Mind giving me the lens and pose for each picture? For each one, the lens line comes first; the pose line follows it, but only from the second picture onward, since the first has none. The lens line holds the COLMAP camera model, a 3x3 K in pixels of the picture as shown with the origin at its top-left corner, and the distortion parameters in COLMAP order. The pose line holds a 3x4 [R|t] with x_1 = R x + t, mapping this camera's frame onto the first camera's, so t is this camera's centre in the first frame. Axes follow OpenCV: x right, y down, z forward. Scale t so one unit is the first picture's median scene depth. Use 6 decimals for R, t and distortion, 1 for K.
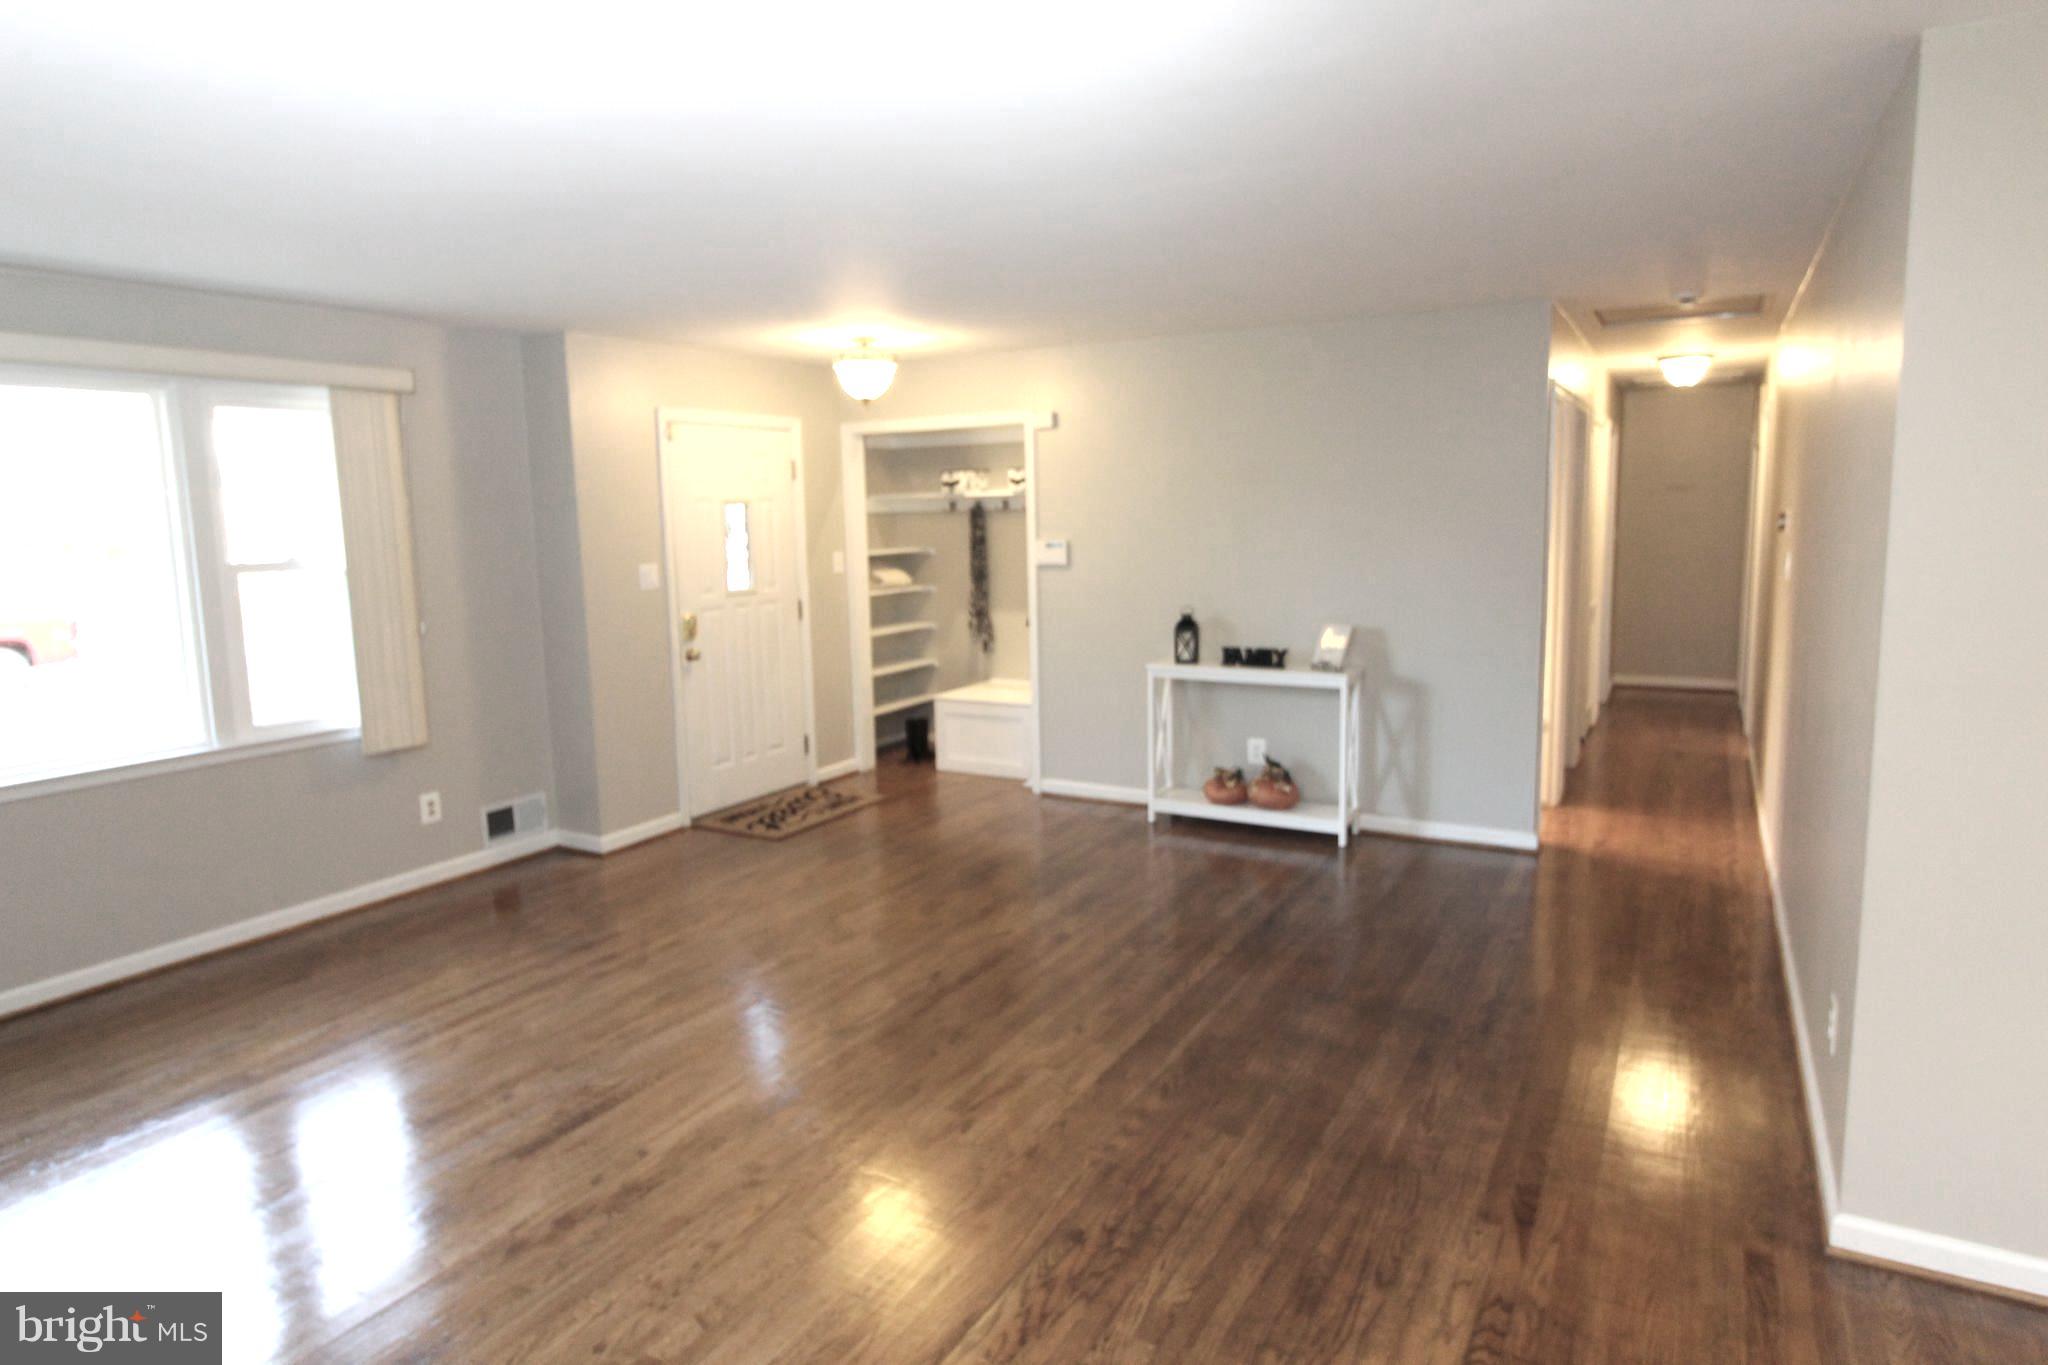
lens RADIAL K [[1188.1, 0, 1023.2], [0, 1188.1, 683.0], [0, 0, 1]] dist [0.003274, 0.001176]
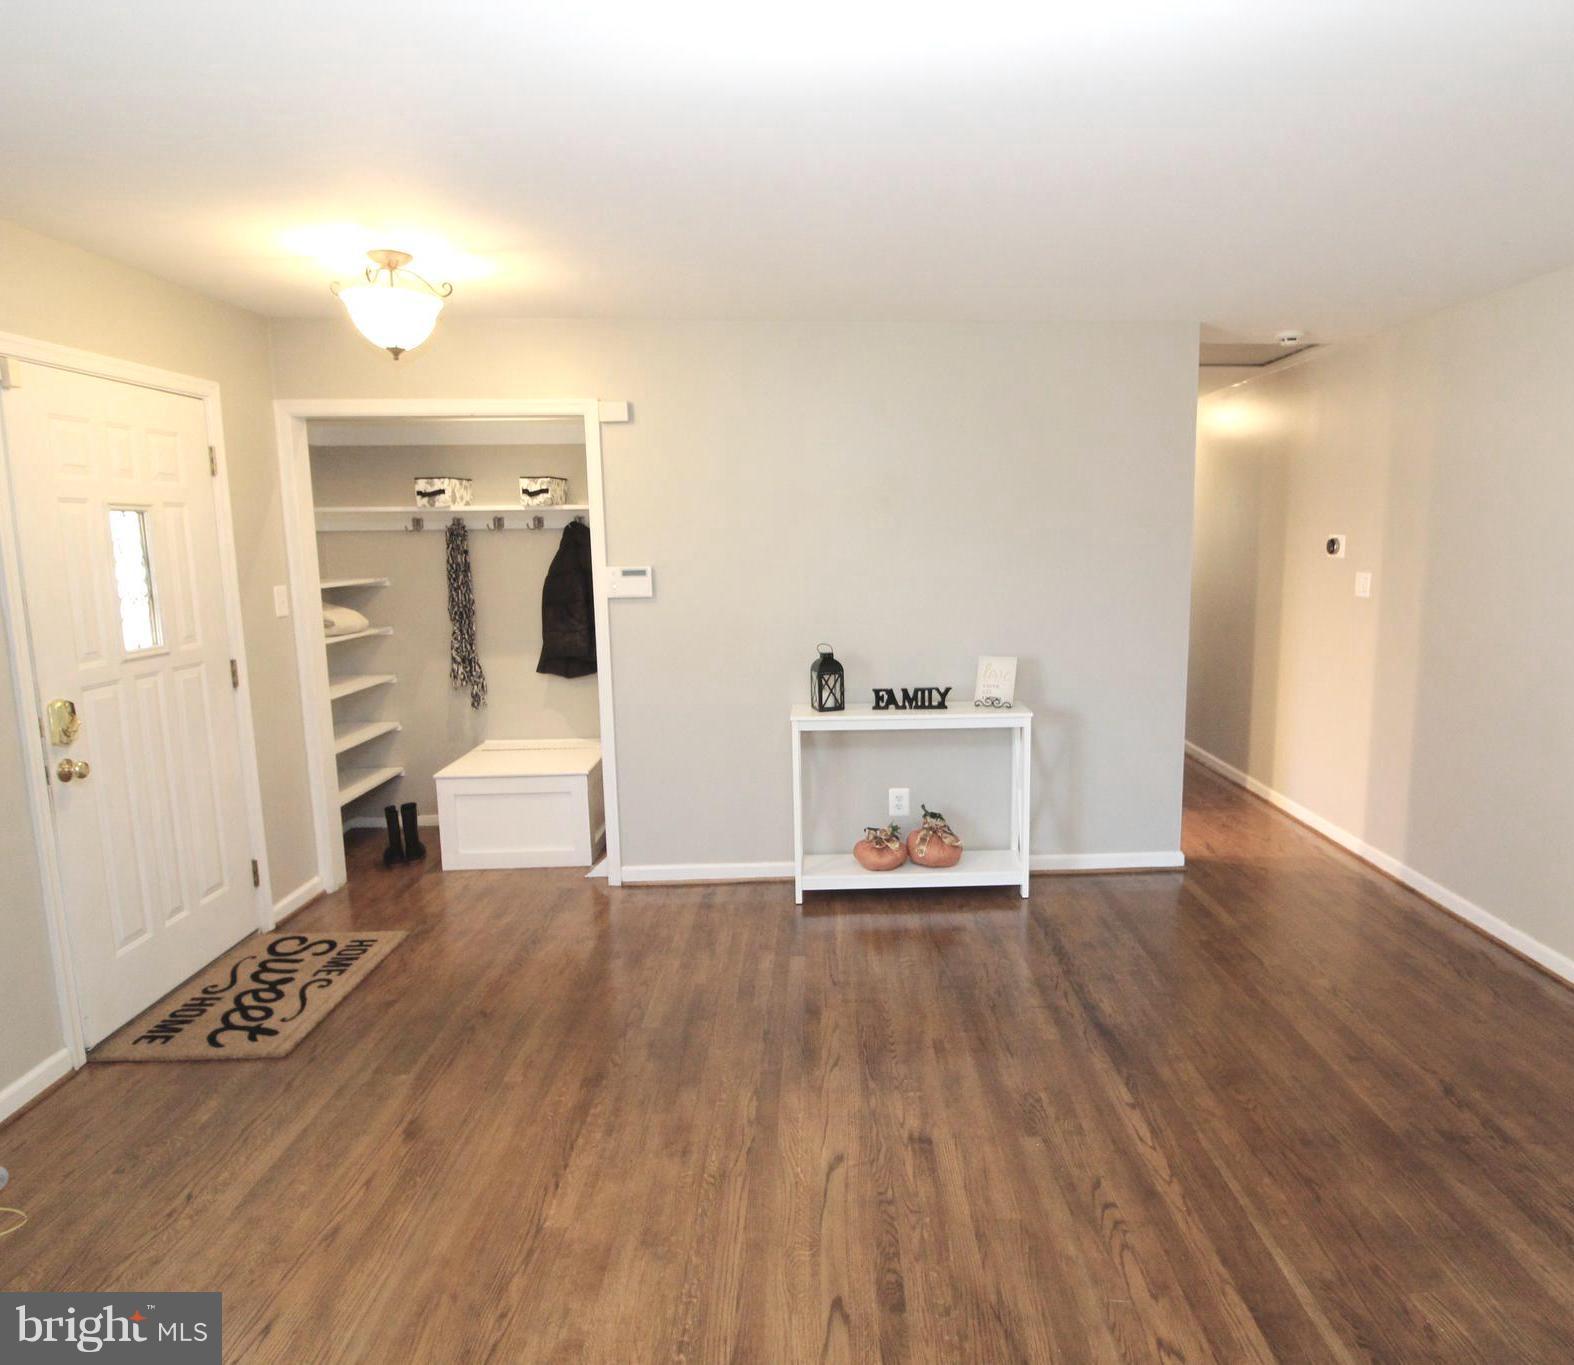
lens RADIAL K [[901.6, 0, 789.7], [0, 901.6, 671.5], [0, 0, 1]] dist [-0.008053, -0.005098]
pose [[0.832979, -0.068072, 0.549102, -0.221380], [0.071272, 0.997336, 0.015520, -0.052792], [-0.548696, 0.026208, 0.835611, 0.448841]]
